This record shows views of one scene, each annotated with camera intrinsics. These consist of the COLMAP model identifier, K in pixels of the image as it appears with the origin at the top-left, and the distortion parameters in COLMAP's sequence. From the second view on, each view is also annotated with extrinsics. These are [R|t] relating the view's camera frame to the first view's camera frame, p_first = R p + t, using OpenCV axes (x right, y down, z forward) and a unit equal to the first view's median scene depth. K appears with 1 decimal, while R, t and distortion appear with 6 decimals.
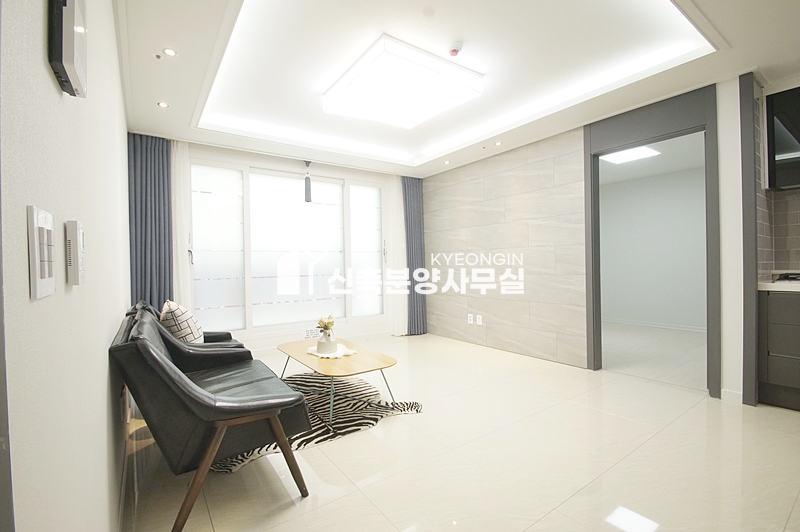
lens RADIAL K [[358.6, 0, 397.2], [0, 358.6, 264.9], [0, 0, 1]] dist [-0.004379, -0.001694]
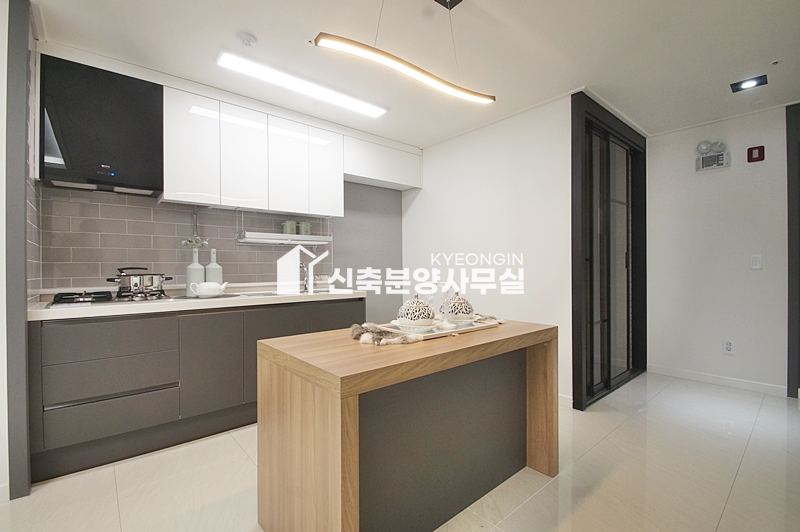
lens RADIAL K [[358.6, 0, 404.4], [0, 358.6, 265.7], [0, 0, 1]] dist [-0.004379, -0.001694]
pose [[-0.090592, 0.035627, 0.995251, 0.240955], [0.017127, 0.999268, -0.034212, 0.003035], [-0.995741, 0.013946, -0.091136, 0.306451]]
